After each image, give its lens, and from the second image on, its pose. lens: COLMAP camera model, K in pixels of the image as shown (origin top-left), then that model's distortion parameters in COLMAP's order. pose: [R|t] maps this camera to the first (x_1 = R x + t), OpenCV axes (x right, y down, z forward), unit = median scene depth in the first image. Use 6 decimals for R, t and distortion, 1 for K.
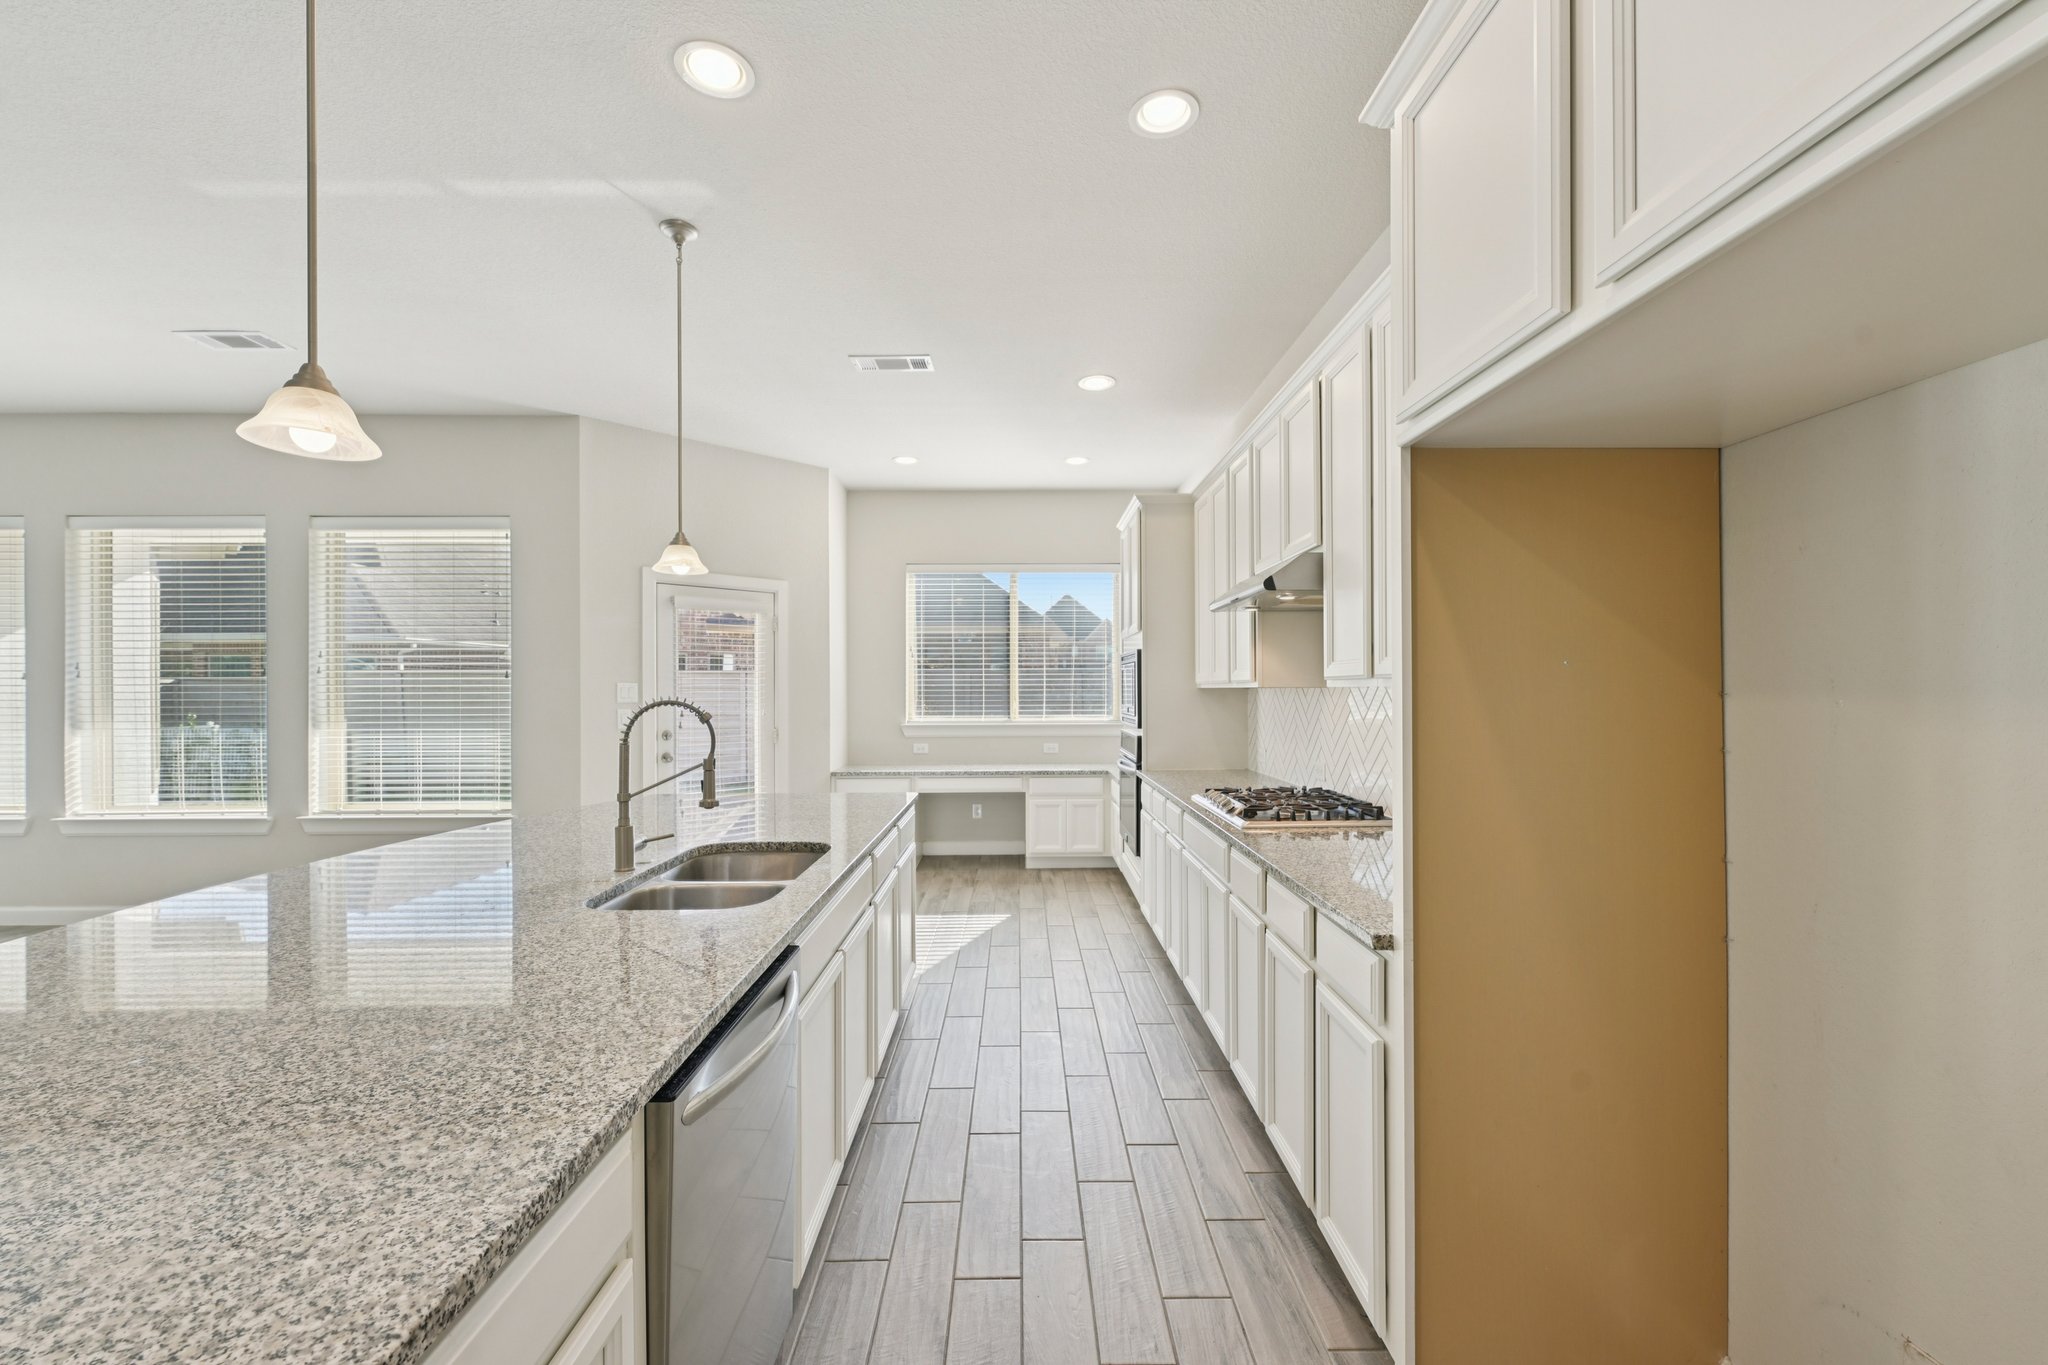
lens RADIAL K [[811.4, 0, 1028.4], [0, 811.4, 689.0], [0, 0, 1]] dist [0.000496, 0.000194]
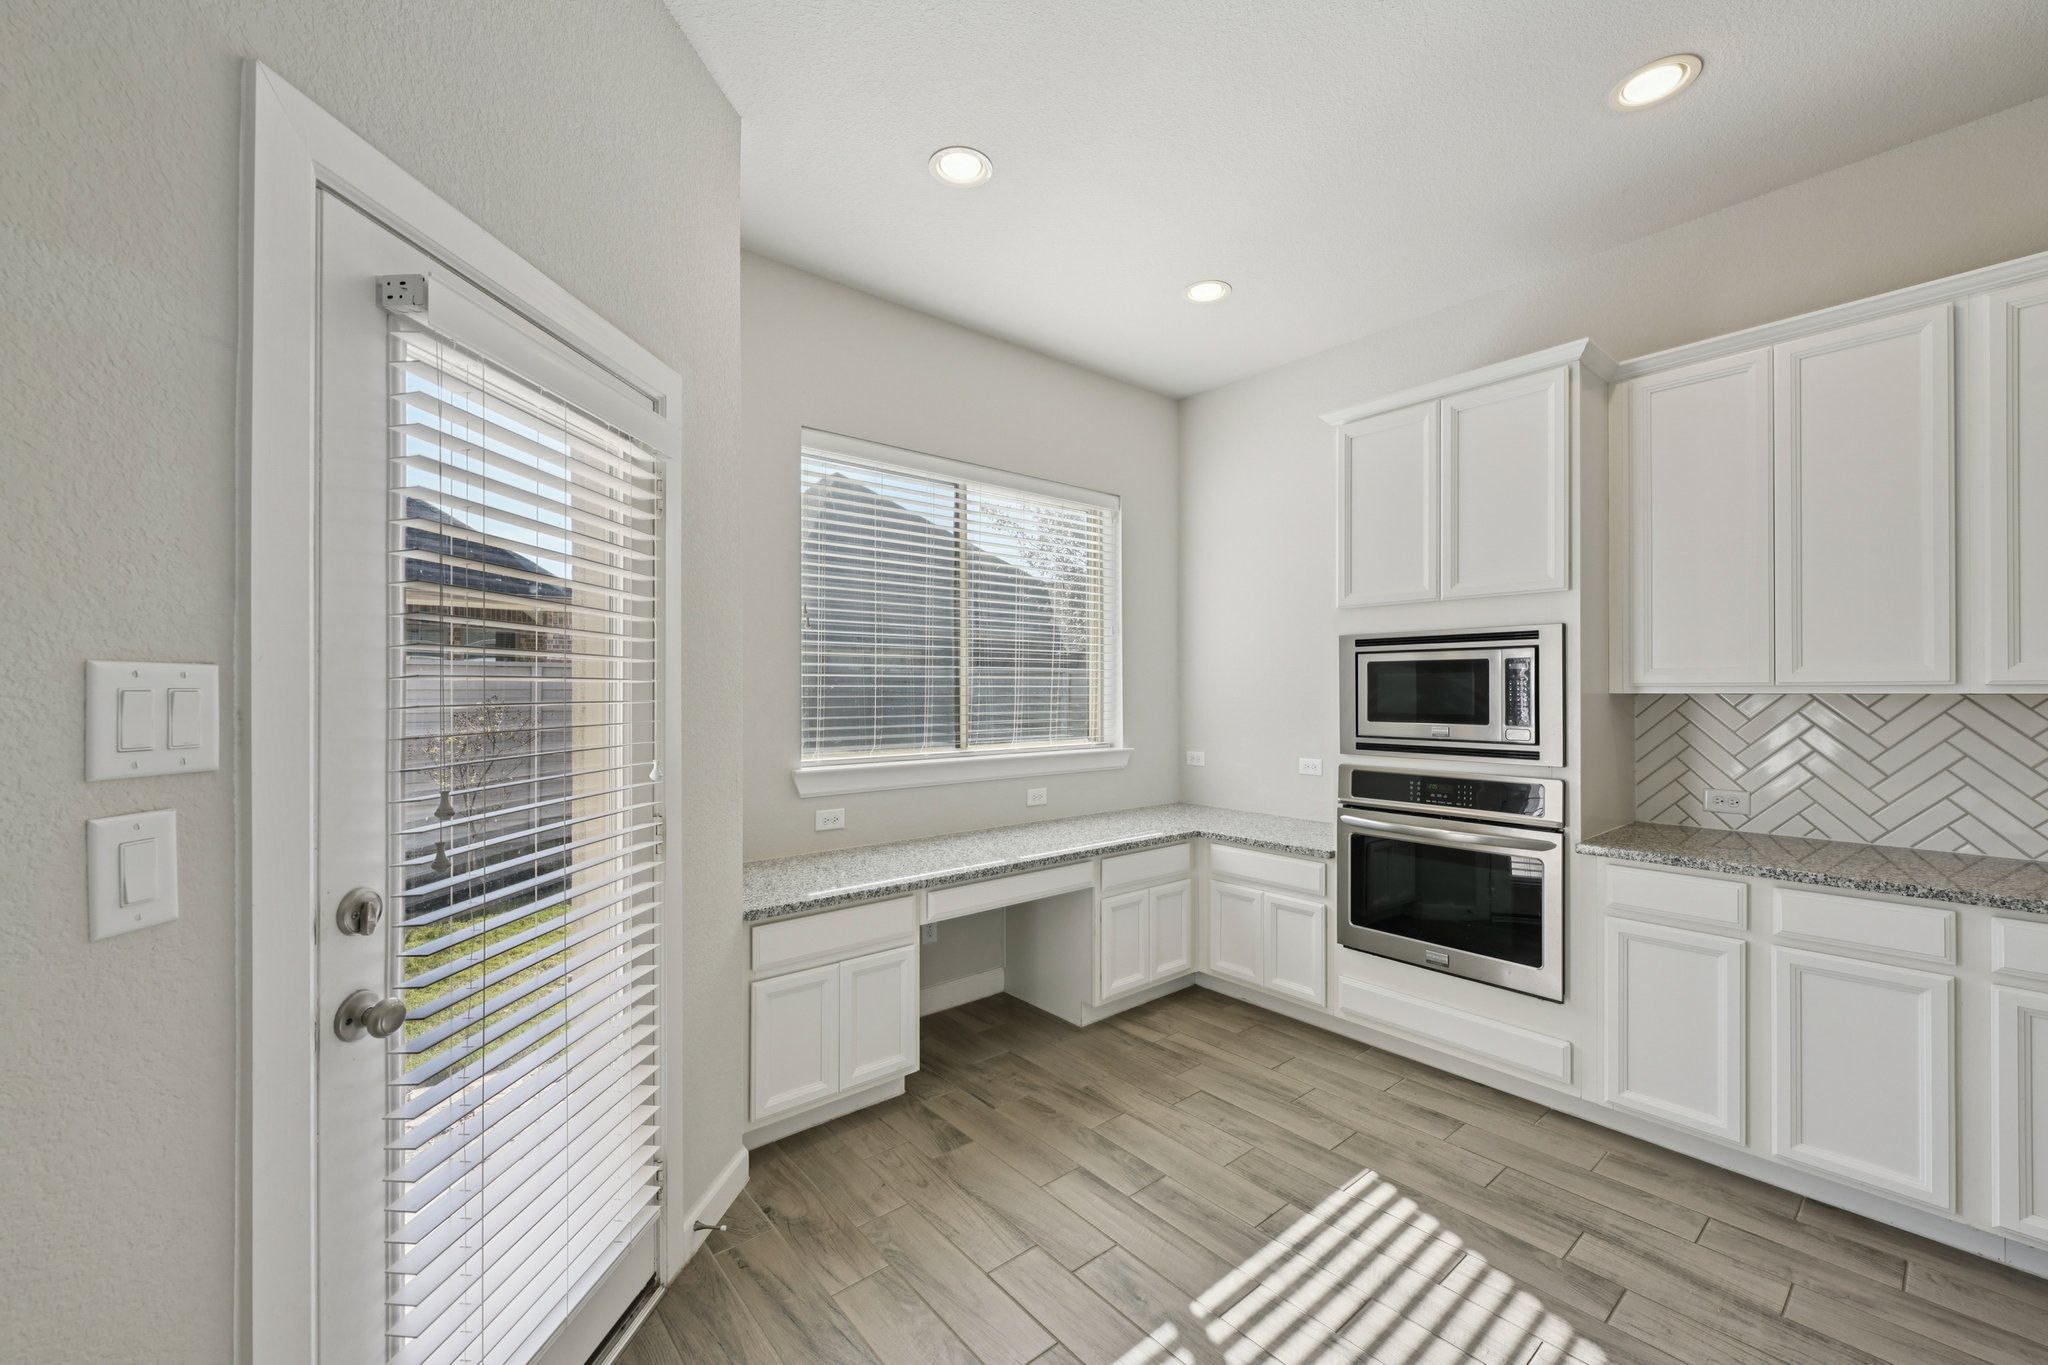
lens RADIAL K [[808.4, 0, 1027.7], [0, 808.4, 688.3], [0, 0, 1]] dist [-0.001830, -0.000296]
pose [[0.777008, 0.004543, 0.629475, -0.530709], [-0.001081, 0.999982, -0.005882, -0.001427], [-0.629490, 0.003890, 0.776999, 0.863263]]
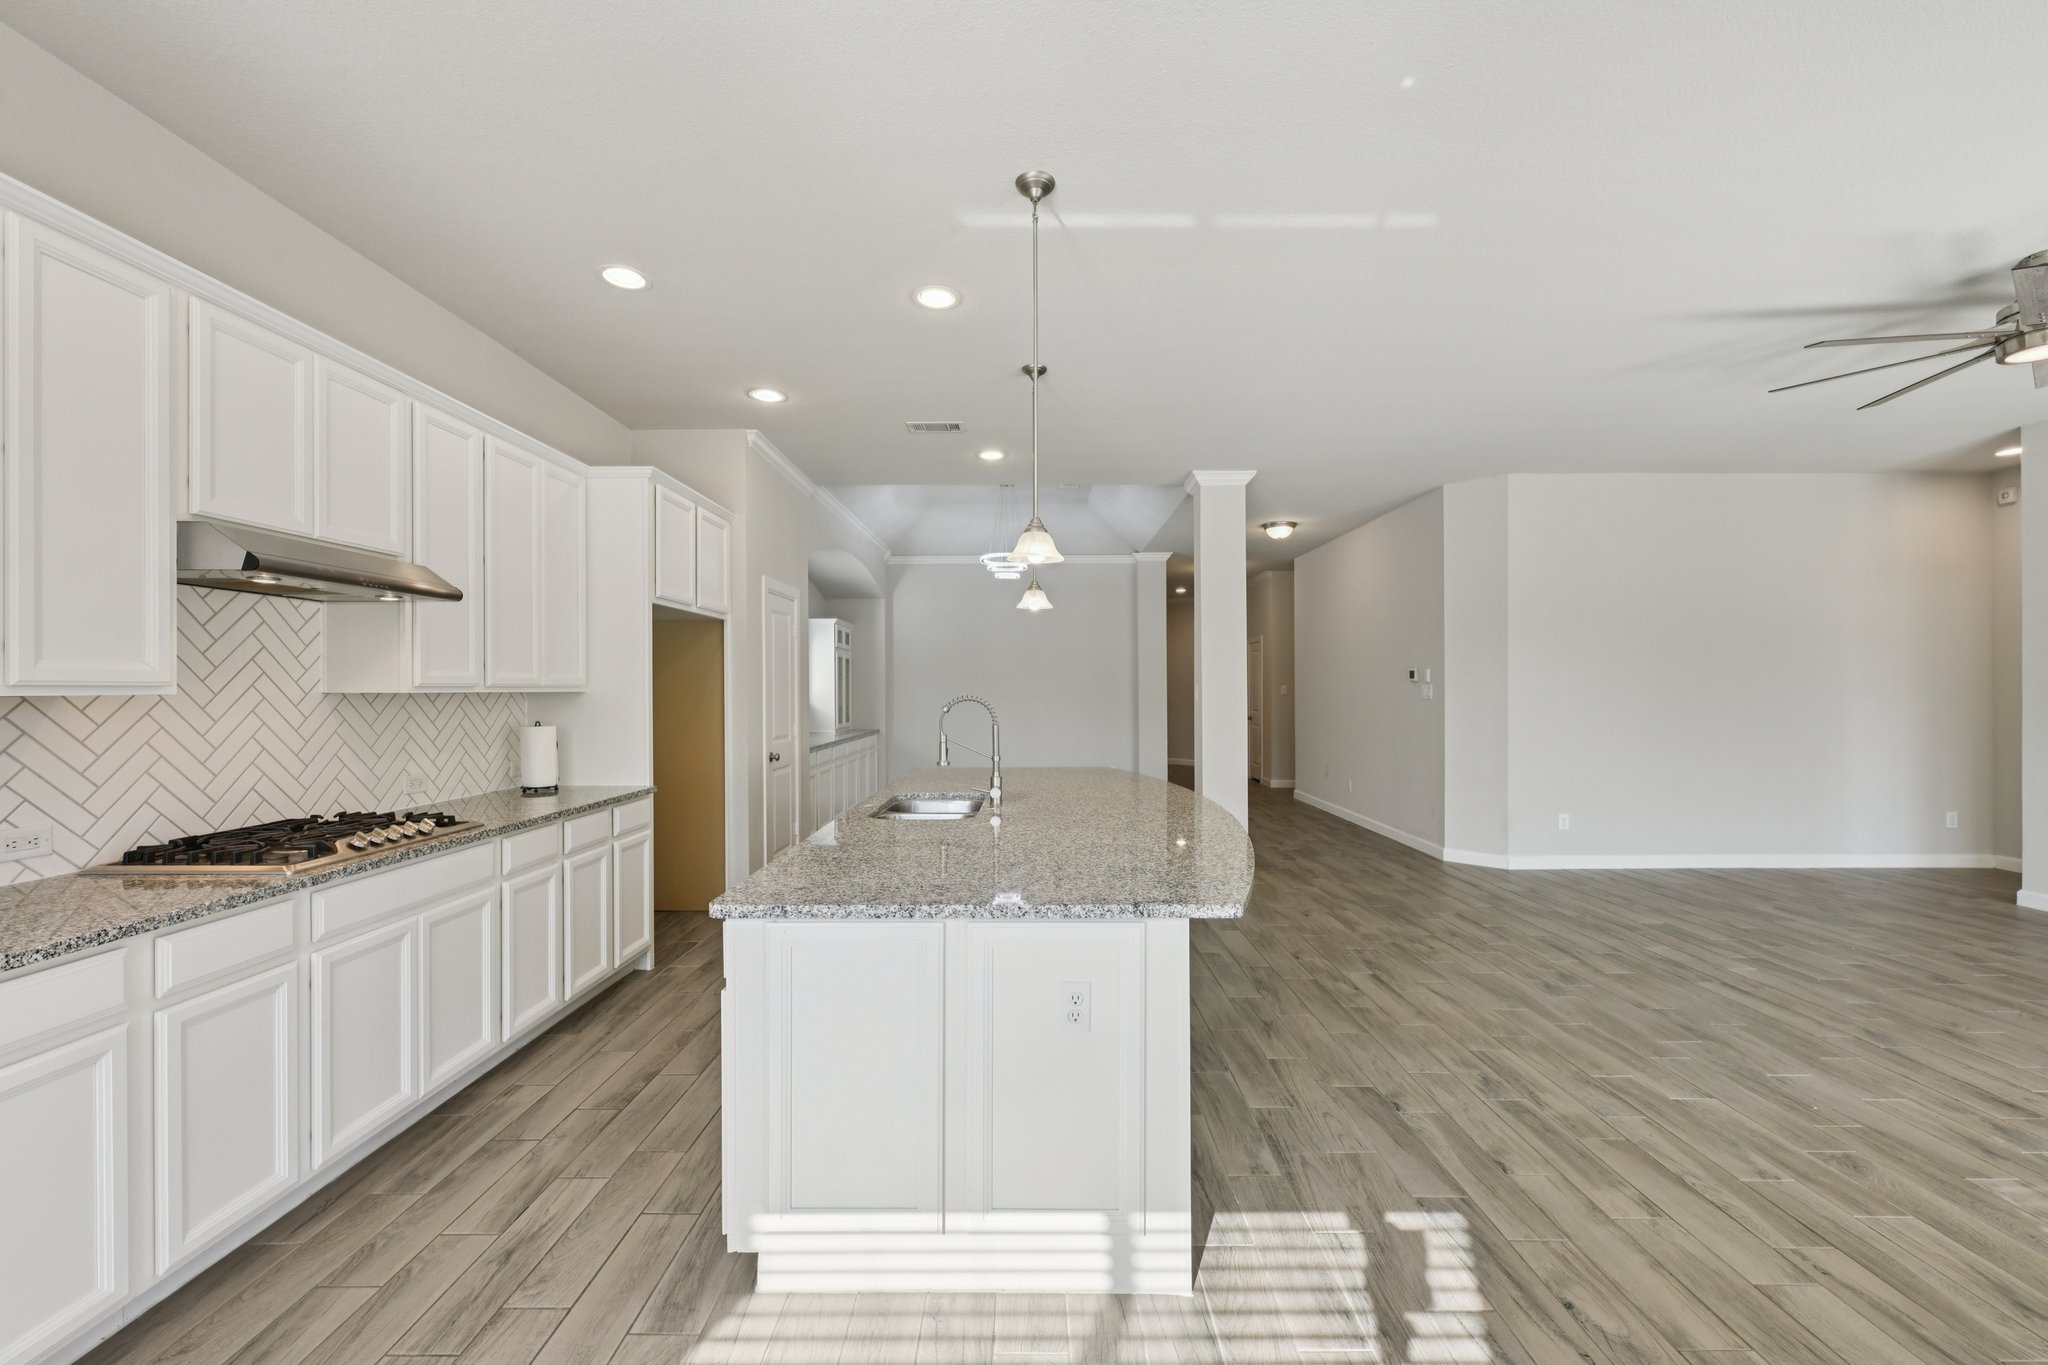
lens RADIAL K [[808.4, 0, 1027.7], [0, 808.4, 688.3], [0, 0, 1]] dist [-0.001830, -0.000296]
pose [[-0.999778, 0.007080, 0.019826, -0.291029], [0.007103, 0.999974, 0.001089, -0.002337], [-0.019818, 0.001229, -0.999803, 1.265092]]
